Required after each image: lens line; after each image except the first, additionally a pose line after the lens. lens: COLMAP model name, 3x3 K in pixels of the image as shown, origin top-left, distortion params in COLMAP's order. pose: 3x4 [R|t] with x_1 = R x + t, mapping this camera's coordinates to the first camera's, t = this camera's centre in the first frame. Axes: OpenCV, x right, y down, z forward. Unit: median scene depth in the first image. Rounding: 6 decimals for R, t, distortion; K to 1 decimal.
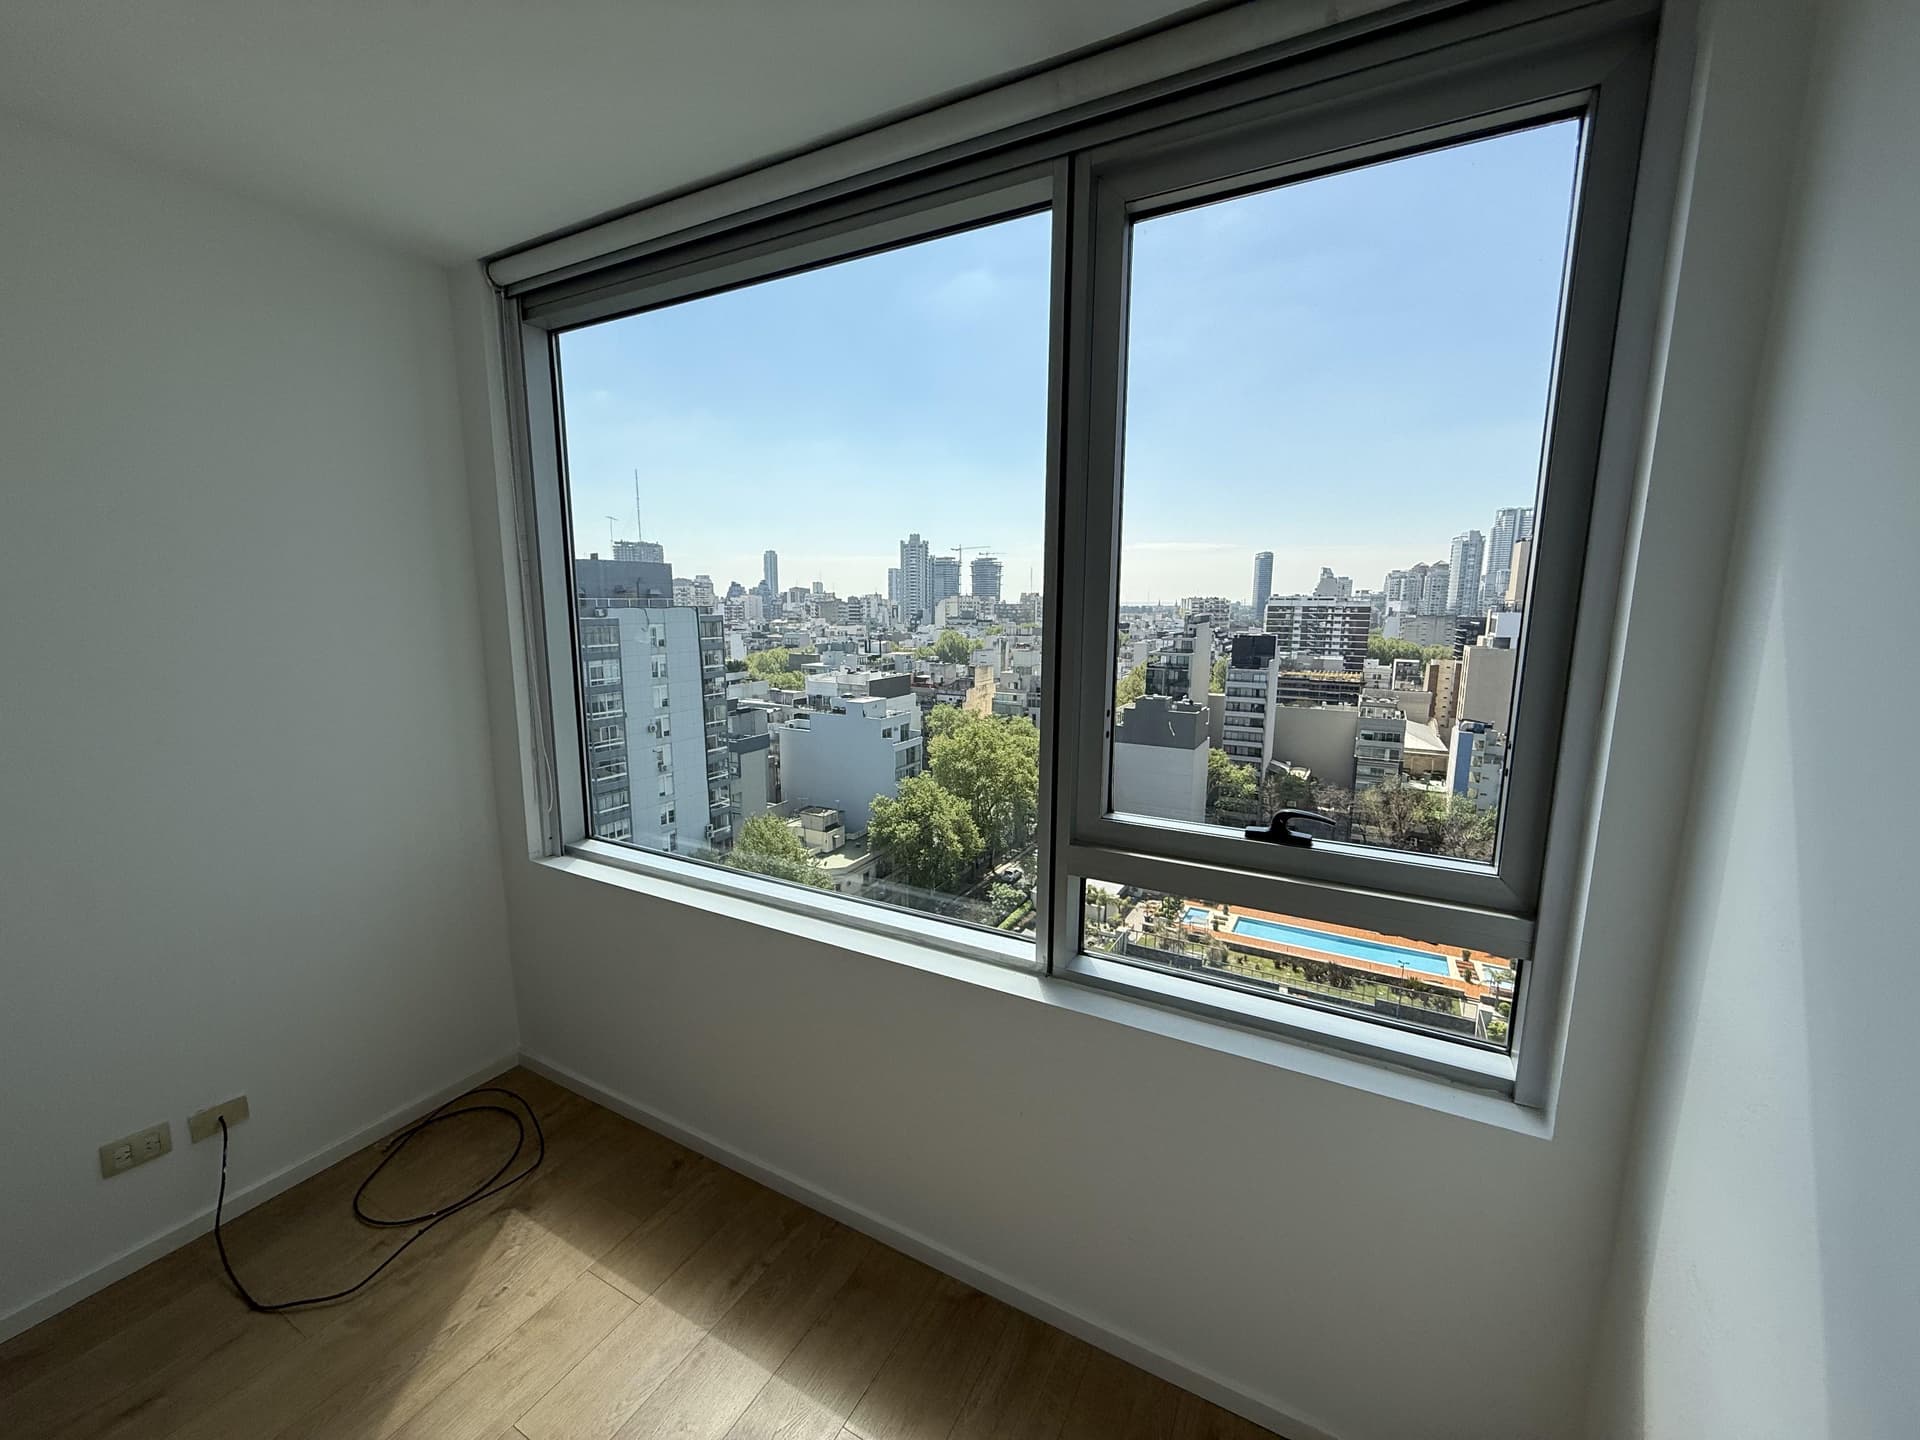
lens RADIAL K [[764.2, 0, 949.0], [0, 764.2, 722.2], [0, 0, 1]] dist [-0.002299, 0.000521]
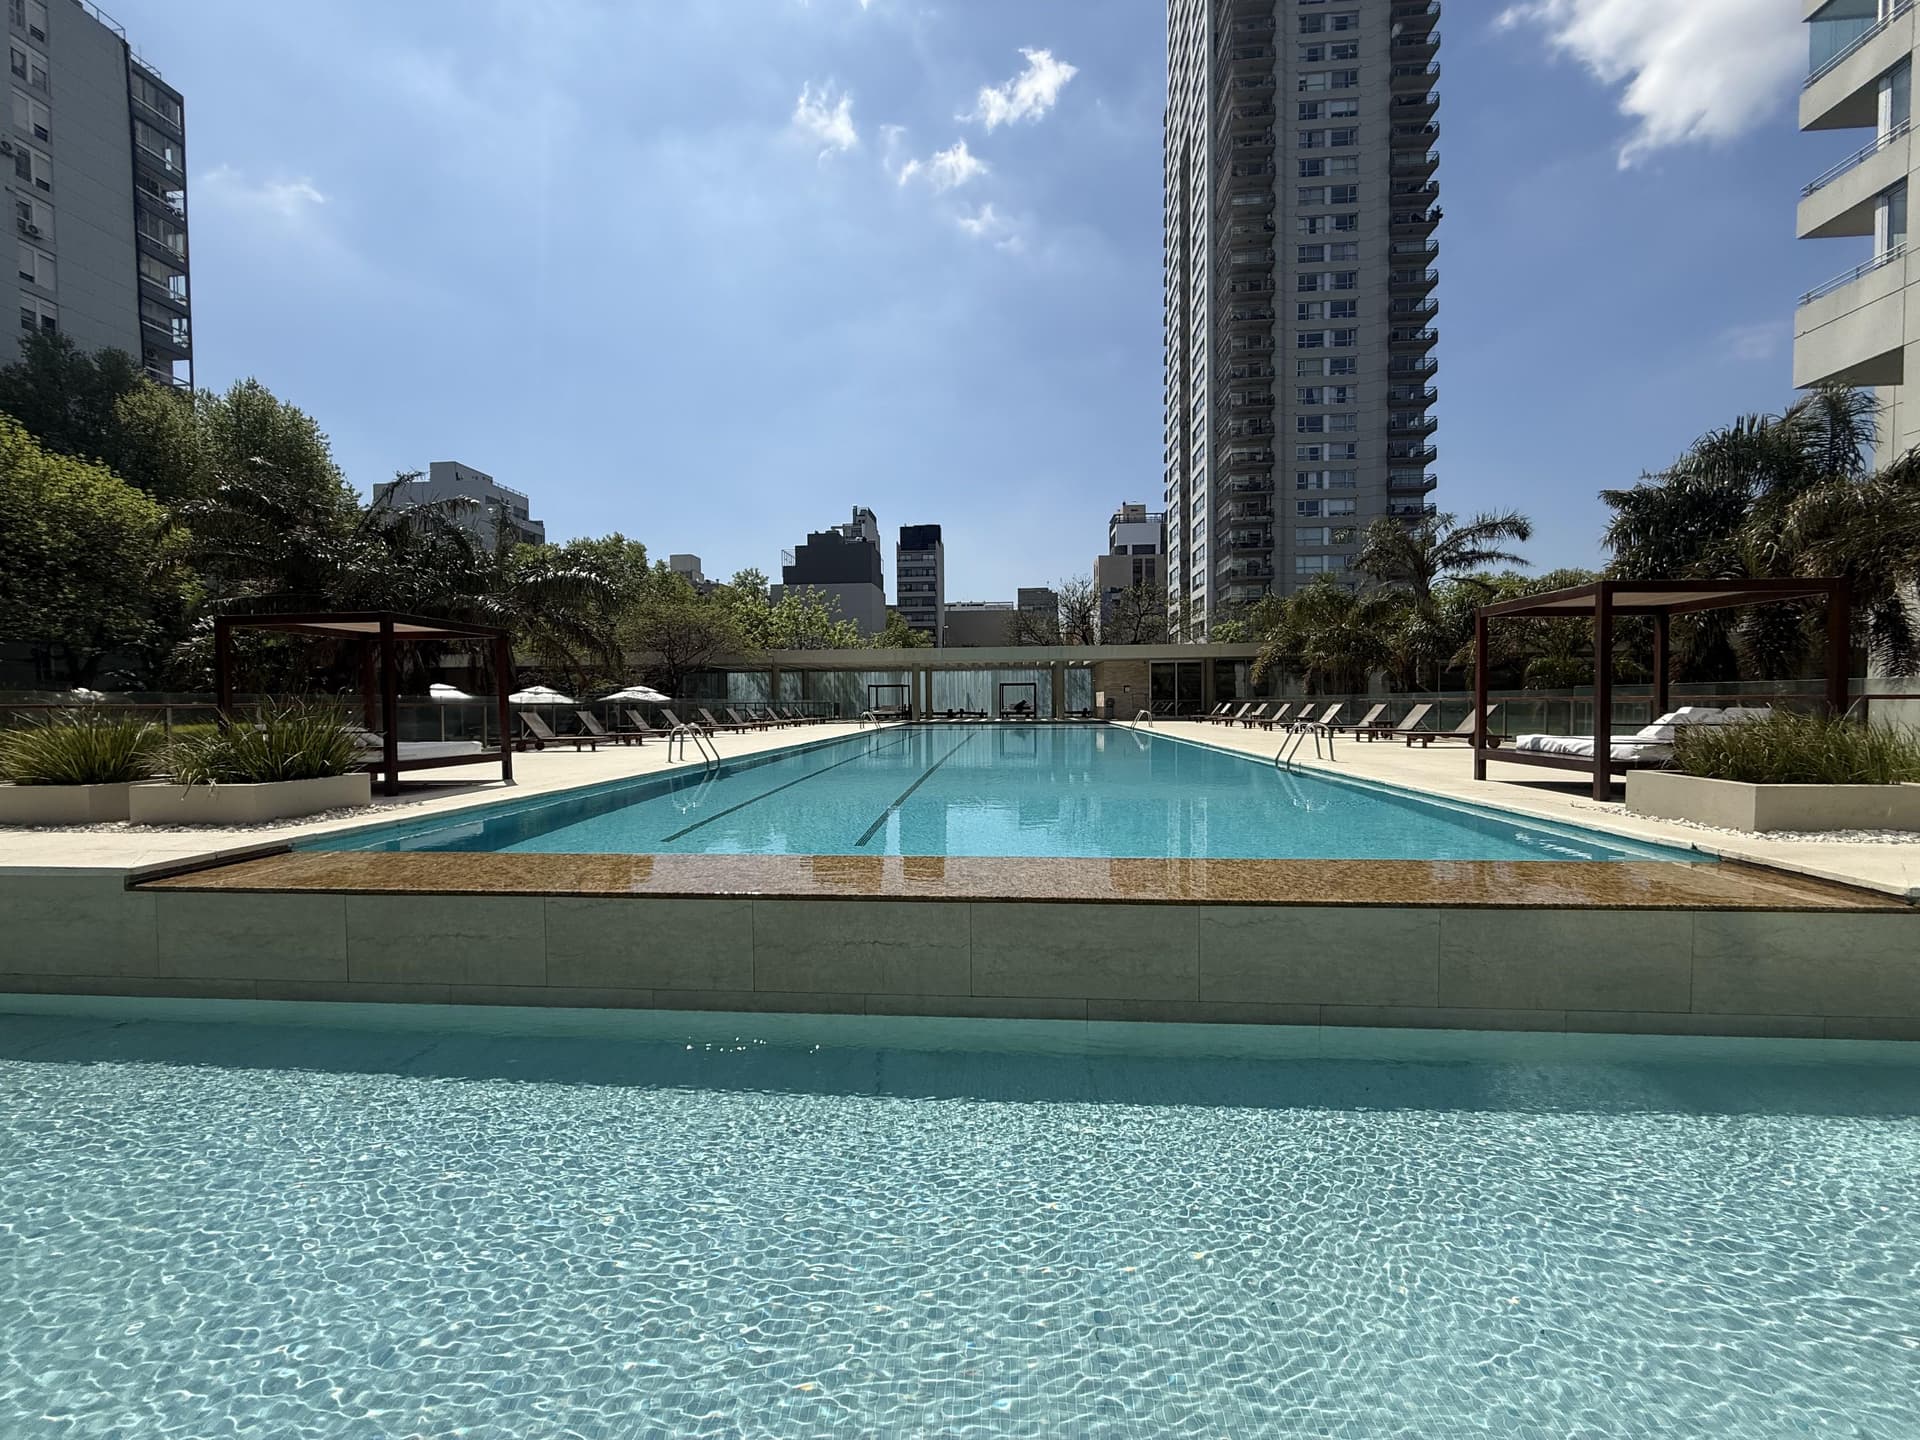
lens RADIAL K [[764.2, 0, 950.3], [0, 764.2, 722.9], [0, 0, 1]] dist [-0.002299, 0.000521]
pose [[0.911964, -0.024238, 0.409554, 0.016318], [0.078795, 0.990017, -0.116864, 0.294732], [-0.402633, 0.138846, 0.904770, 0.112361]]
